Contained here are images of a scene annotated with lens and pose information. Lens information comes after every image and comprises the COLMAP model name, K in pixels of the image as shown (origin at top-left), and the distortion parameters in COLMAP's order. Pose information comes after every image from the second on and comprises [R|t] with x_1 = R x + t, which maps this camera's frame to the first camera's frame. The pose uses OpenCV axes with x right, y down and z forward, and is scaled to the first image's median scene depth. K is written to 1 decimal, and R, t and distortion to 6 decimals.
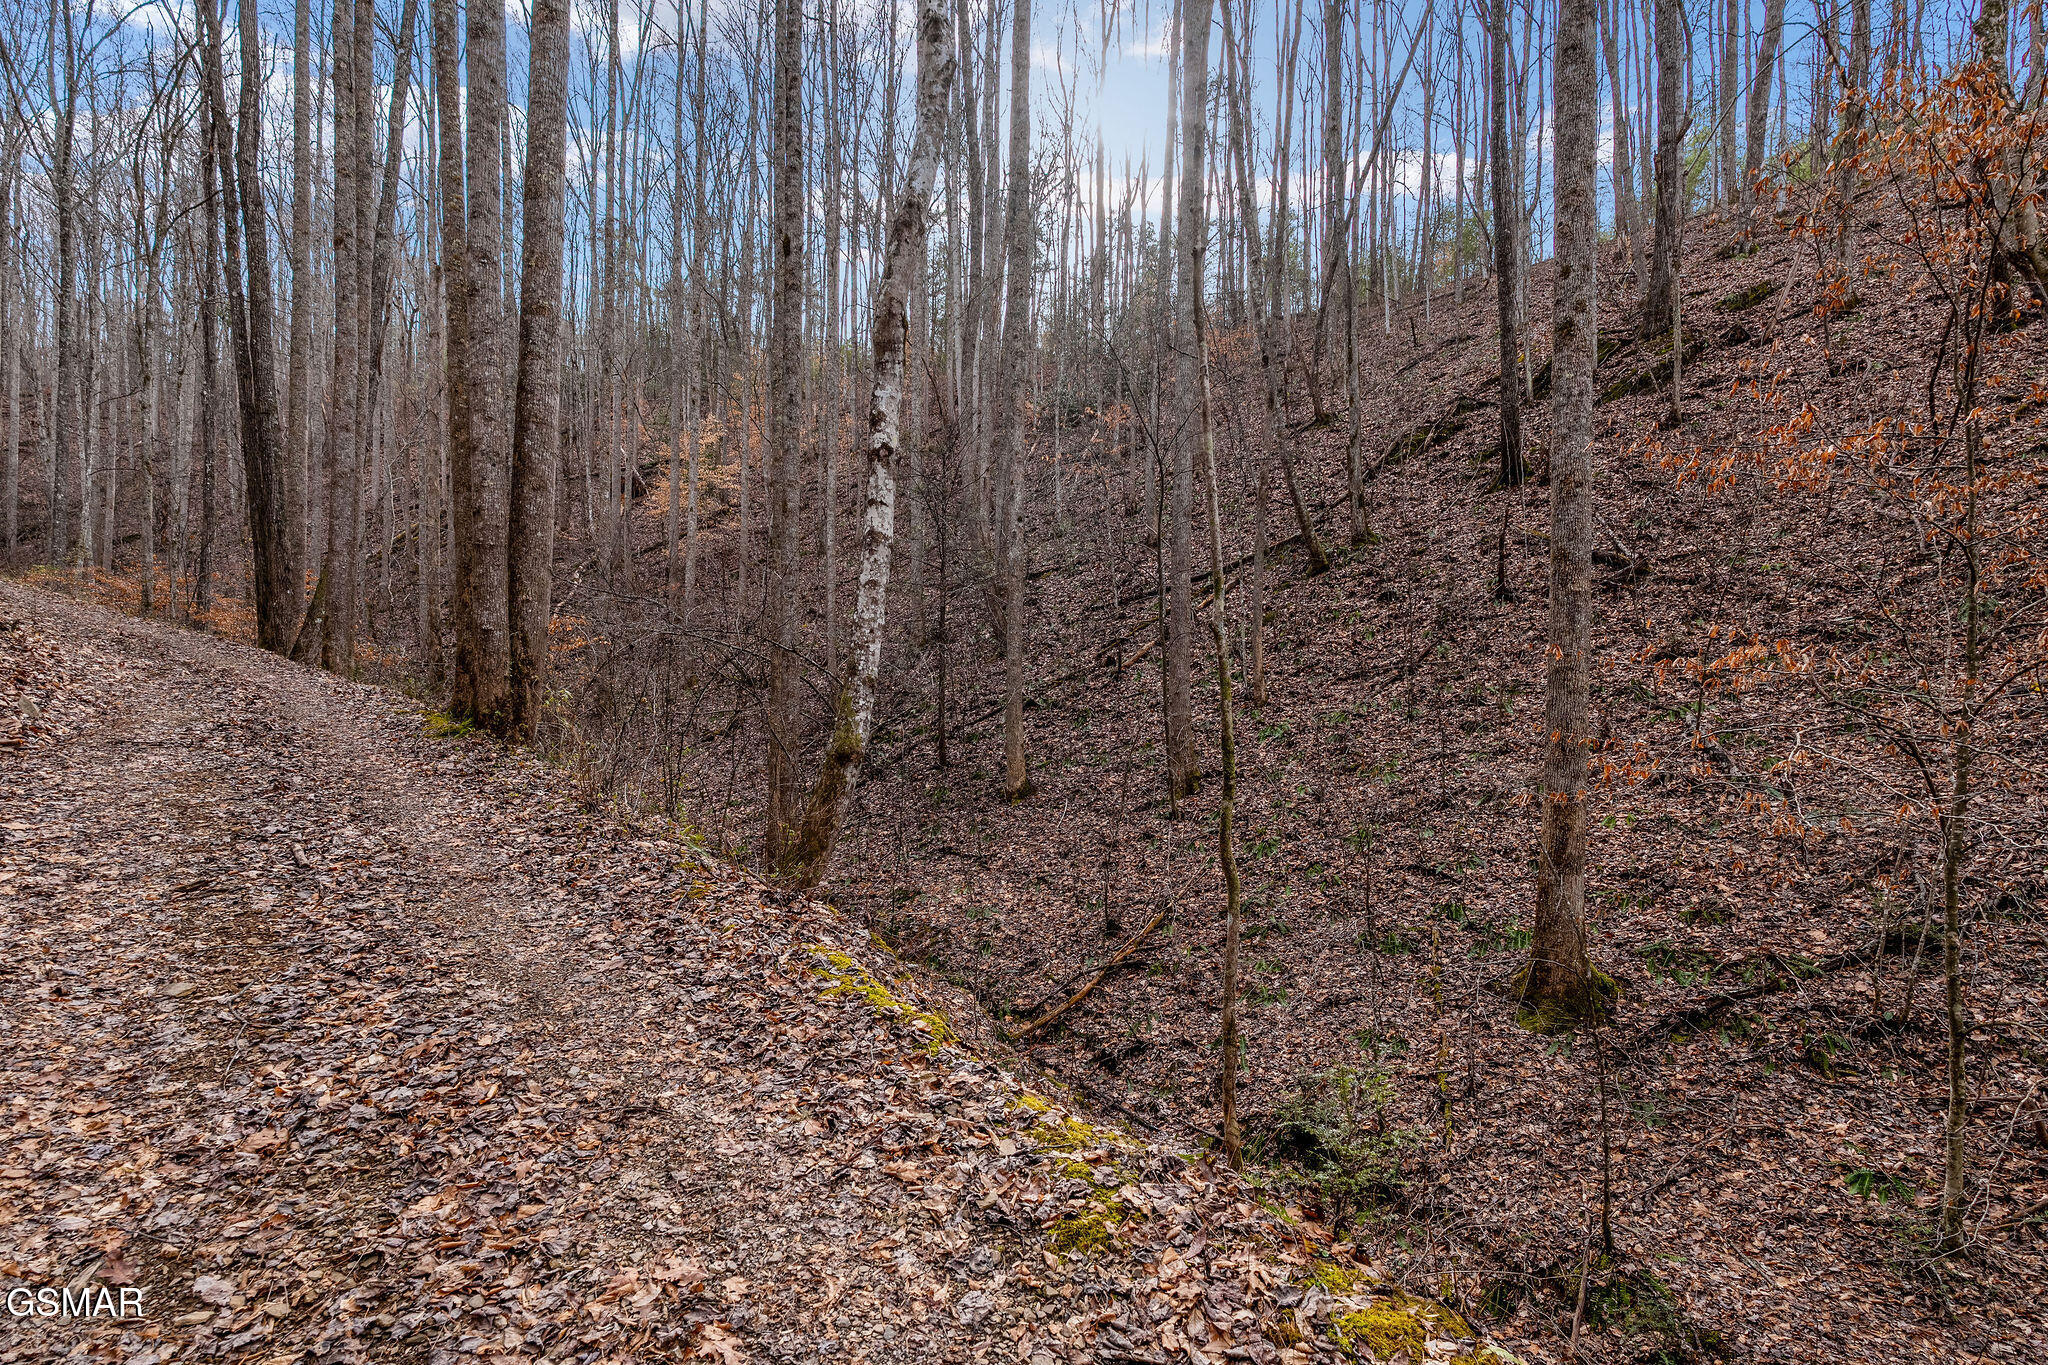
lens RADIAL K [[938.1, 0, 1040.6], [0, 938.1, 819.9], [0, 0, 1]] dist [-0.009956, 0.000500]
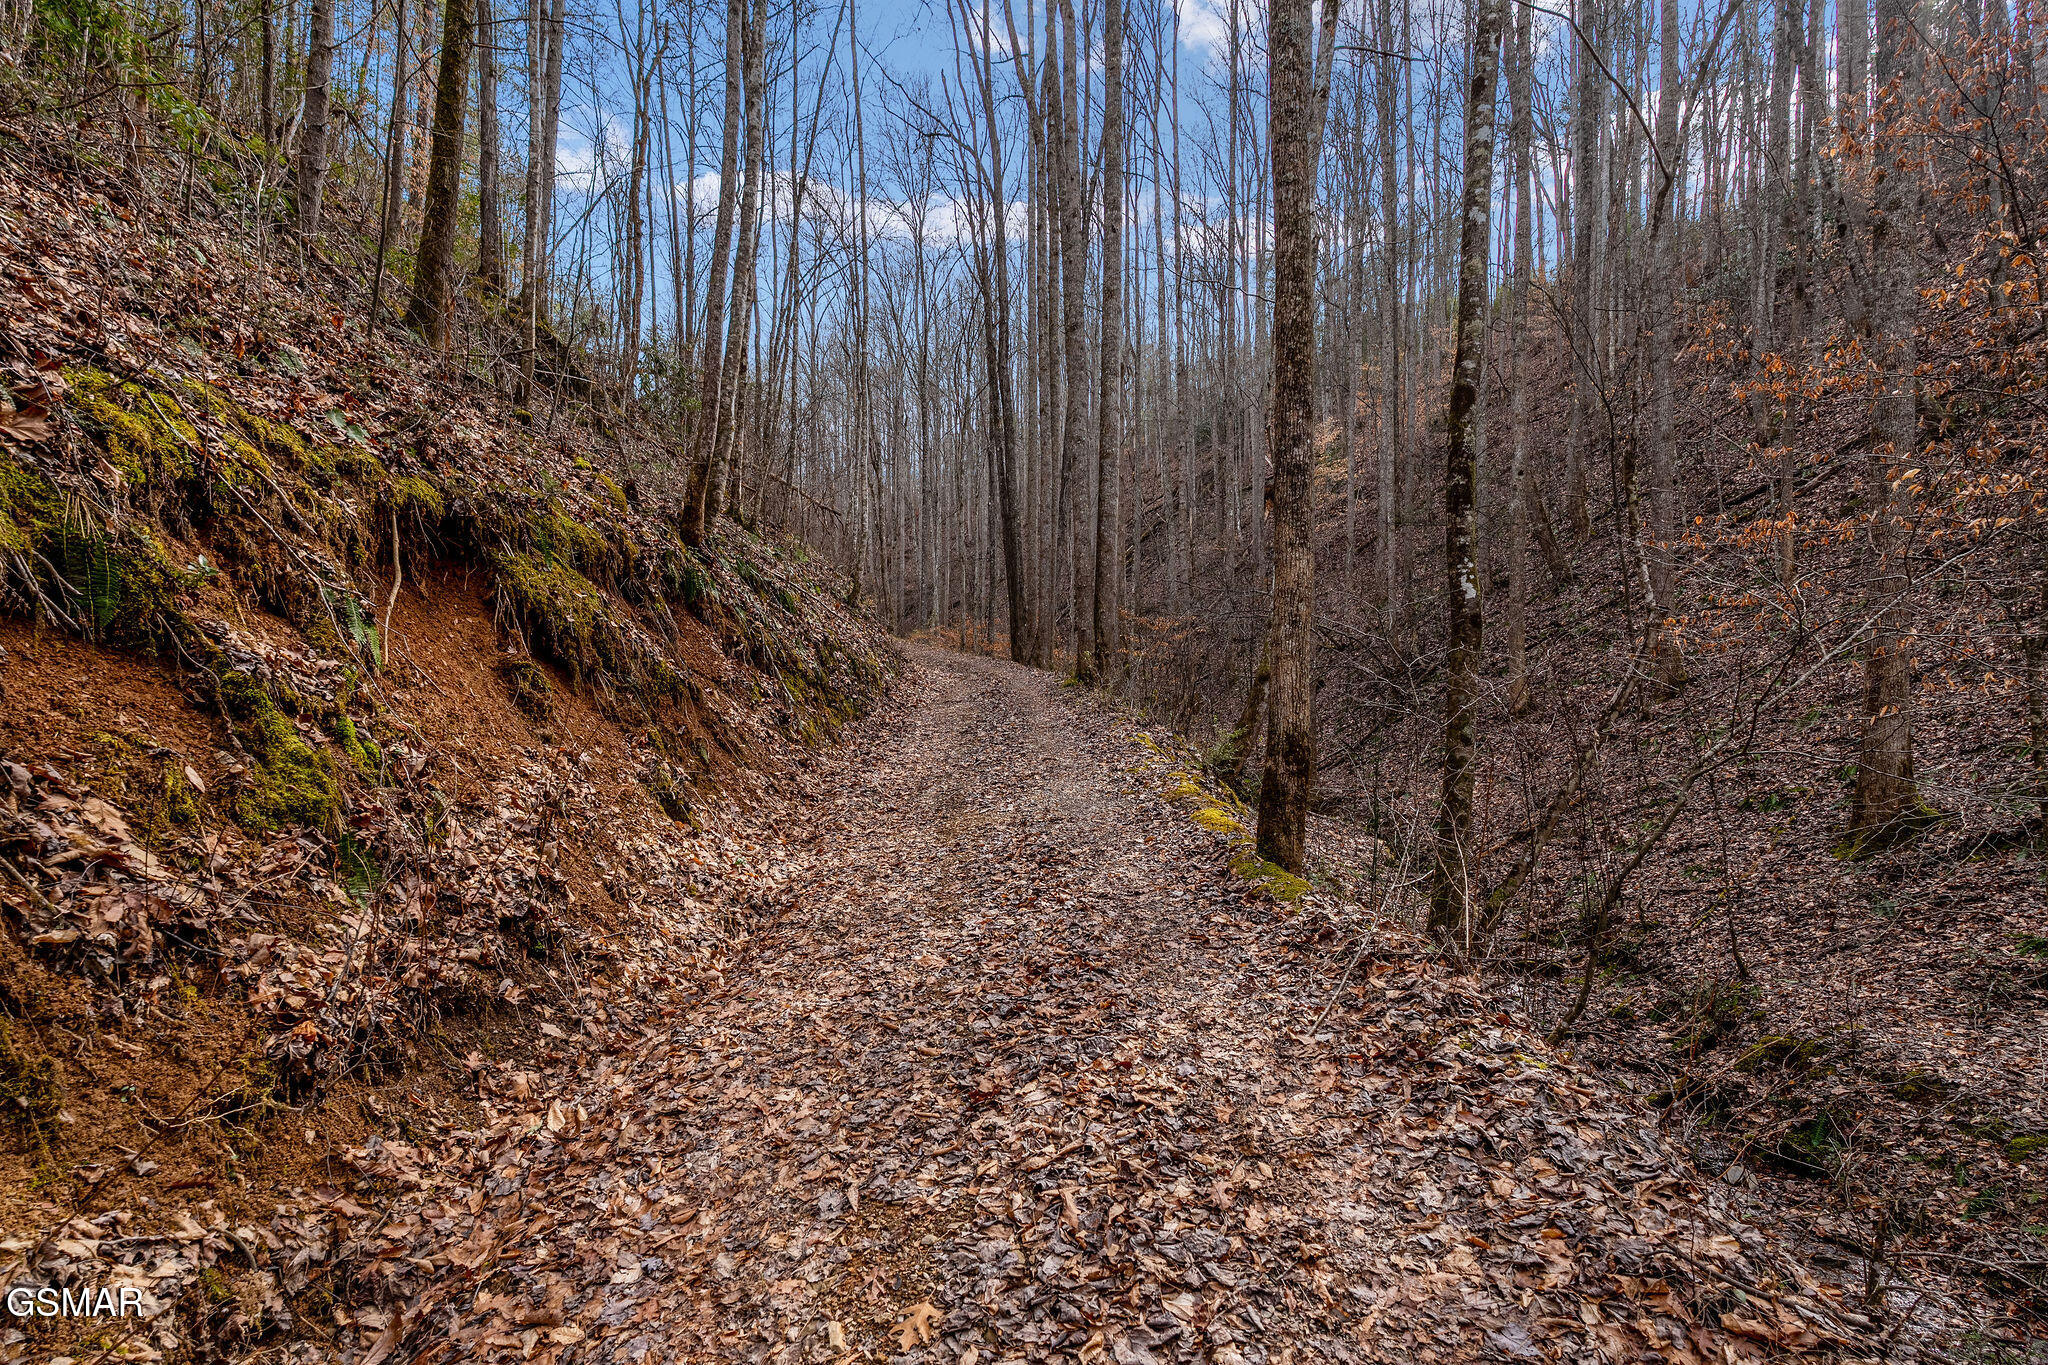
lens RADIAL K [[938.1, 0, 1022.6], [0, 938.1, 682.3], [0, 0, 1]] dist [-0.009956, 0.000500]
pose [[0.758236, -0.097024, -0.644721, 0.221066], [0.018998, 0.991733, -0.126903, 0.058811], [0.651704, 0.083974, 0.753811, -0.212243]]
